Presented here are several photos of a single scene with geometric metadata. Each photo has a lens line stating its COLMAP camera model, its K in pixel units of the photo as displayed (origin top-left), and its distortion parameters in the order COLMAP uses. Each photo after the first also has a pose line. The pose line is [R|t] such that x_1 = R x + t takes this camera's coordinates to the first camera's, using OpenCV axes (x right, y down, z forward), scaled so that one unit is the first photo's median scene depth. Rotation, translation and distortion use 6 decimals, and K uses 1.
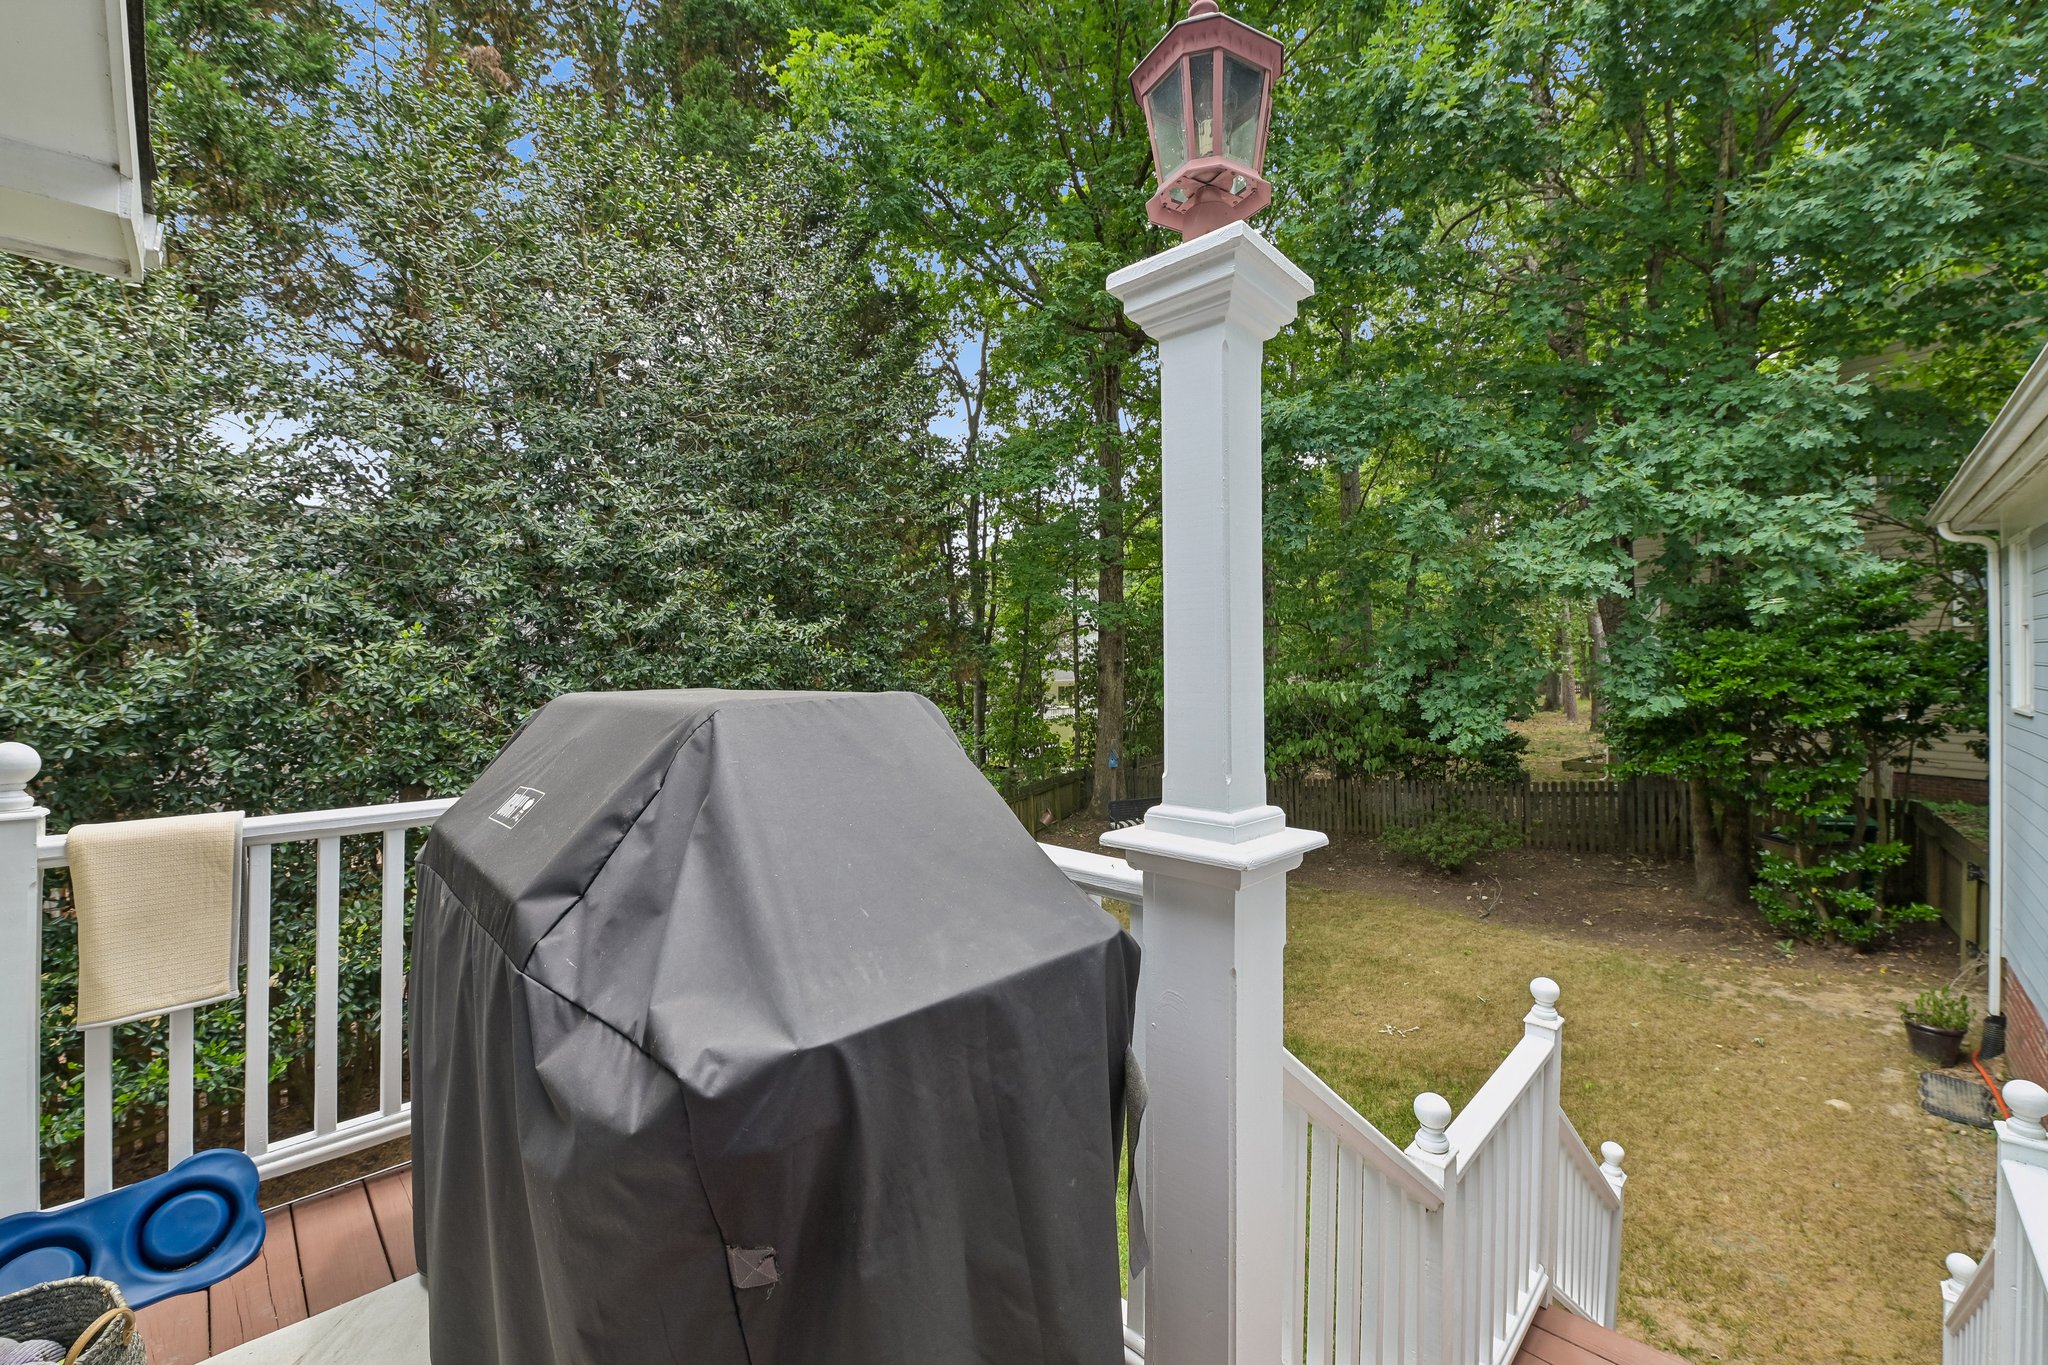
lens RADIAL K [[809.7, 0, 1024.0], [0, 809.7, 682.5], [0, 0, 1]] dist [-0.000389, -0.000357]
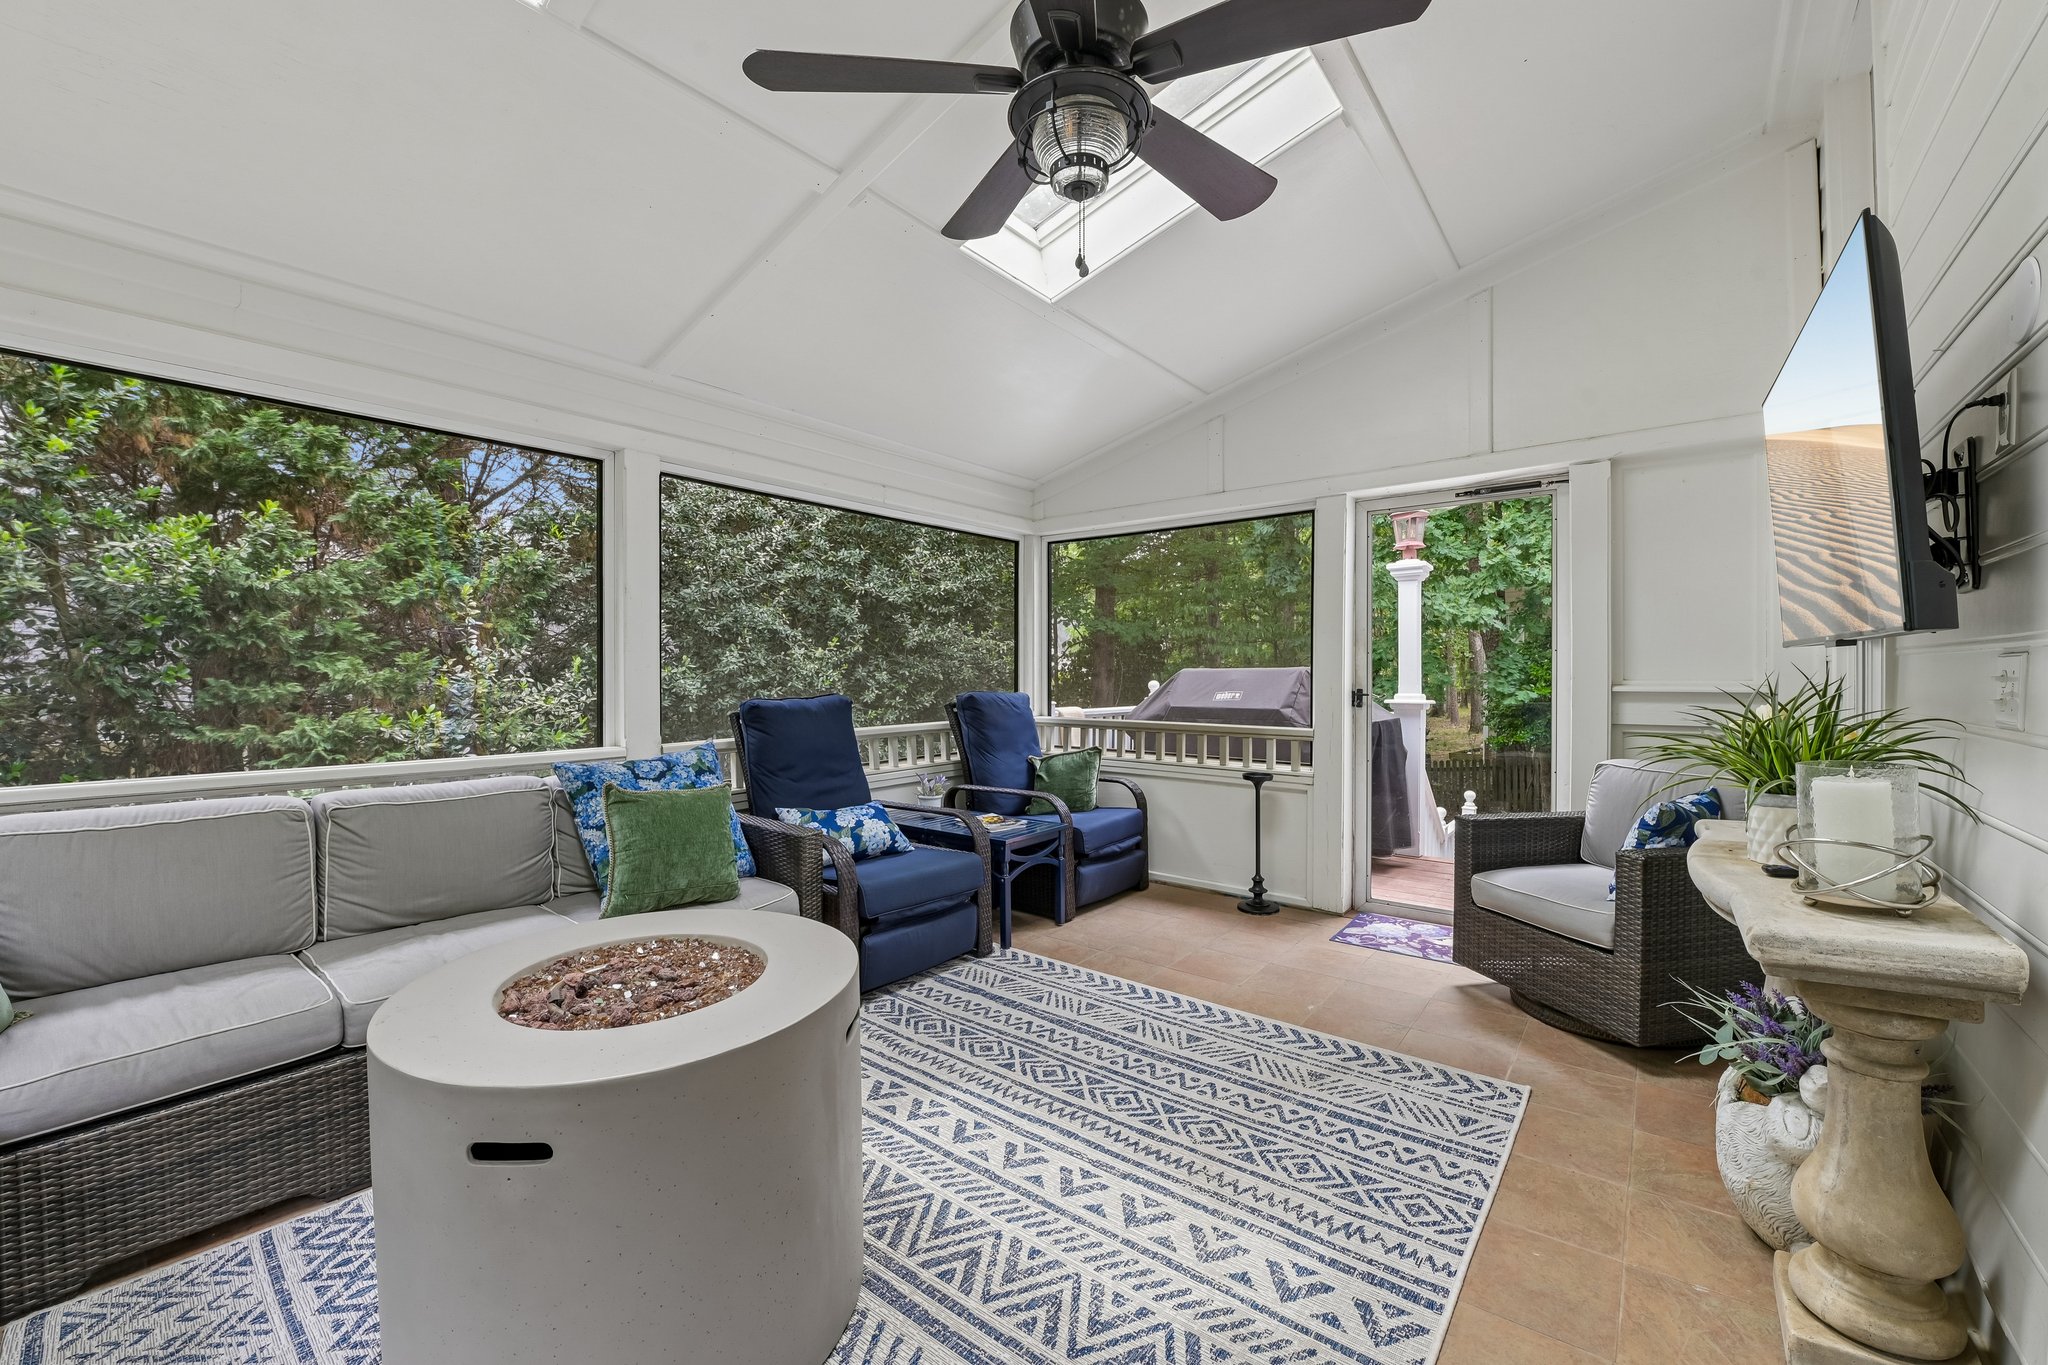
lens RADIAL K [[809.7, 0, 1024.0], [0, 809.7, 682.5], [0, 0, 1]] dist [-0.000389, -0.000357]
pose [[0.992961, 0.022766, 0.116234, -0.360151], [-0.021584, 0.999702, -0.011417, 0.034272], [-0.116460, 0.008828, 0.993156, -0.453882]]
